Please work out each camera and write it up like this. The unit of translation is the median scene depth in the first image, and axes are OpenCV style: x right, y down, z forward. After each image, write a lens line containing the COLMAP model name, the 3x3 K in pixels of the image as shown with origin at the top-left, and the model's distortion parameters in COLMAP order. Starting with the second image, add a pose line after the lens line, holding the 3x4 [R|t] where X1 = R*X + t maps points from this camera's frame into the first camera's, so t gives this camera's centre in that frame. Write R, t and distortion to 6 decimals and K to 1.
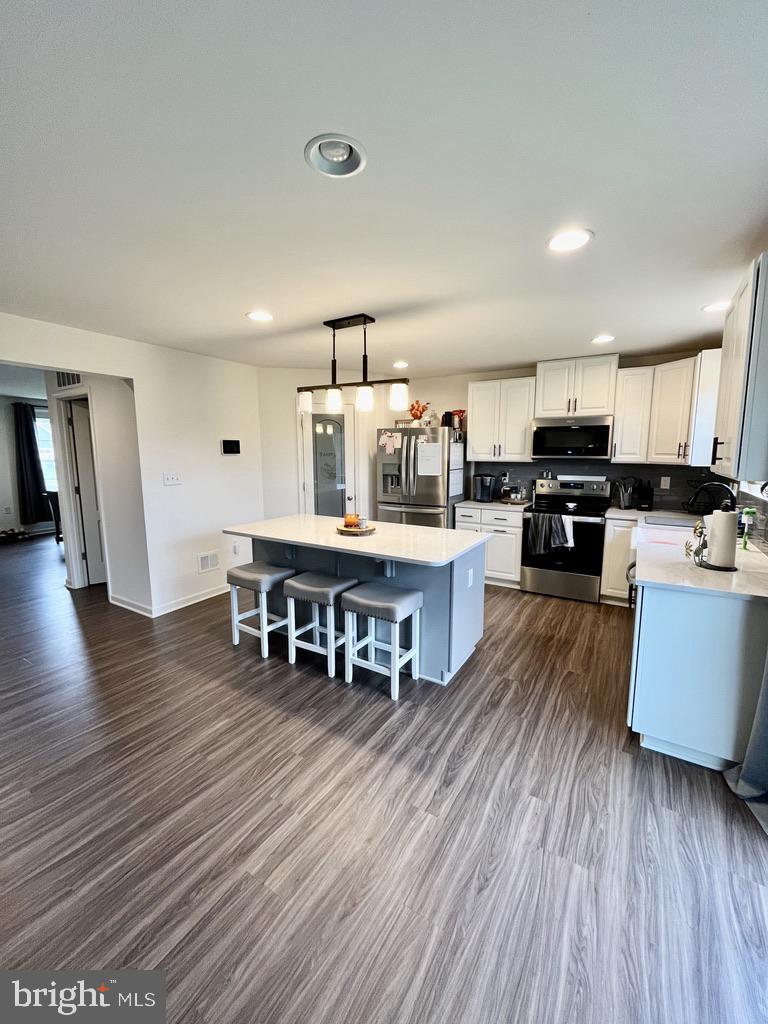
lens RADIAL K [[413.2, 0, 385.4], [0, 413.2, 508.0], [0, 0, 1]] dist [-0.002965, 0.000087]
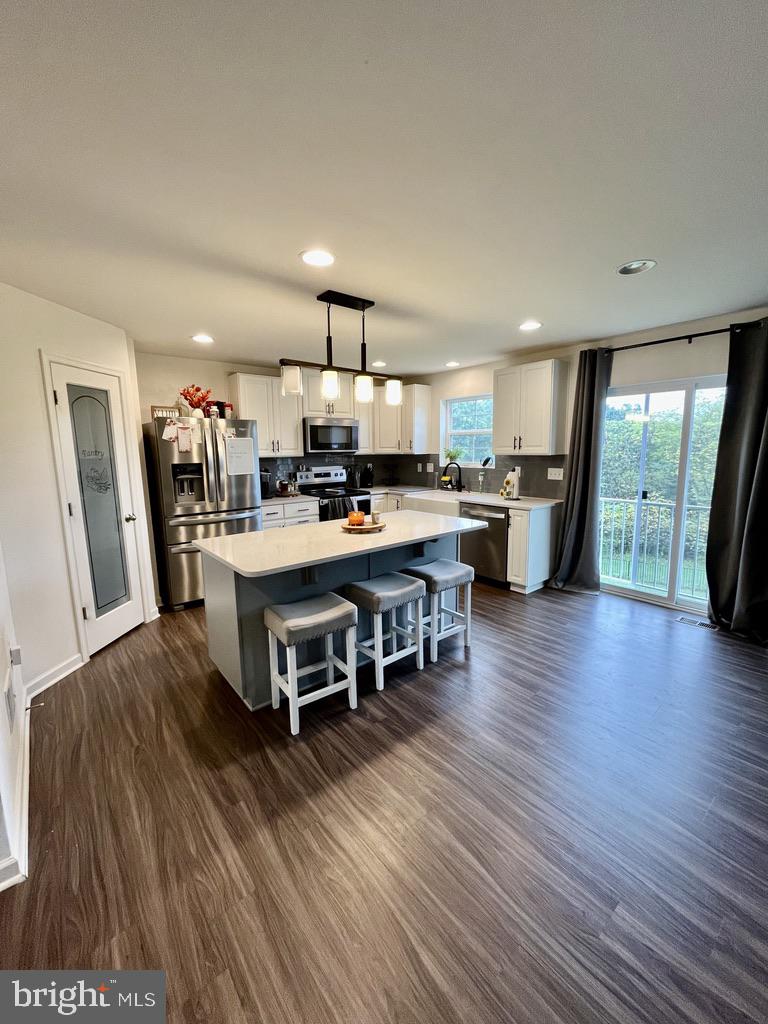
lens RADIAL K [[413.2, 0, 385.4], [0, 413.2, 508.0], [0, 0, 1]] dist [-0.002965, 0.000087]
pose [[0.320244, -0.140774, 0.936817, -0.950365], [0.142145, 0.984842, 0.099399, -0.079259], [-0.936610, 0.101332, 0.335400, 0.643403]]
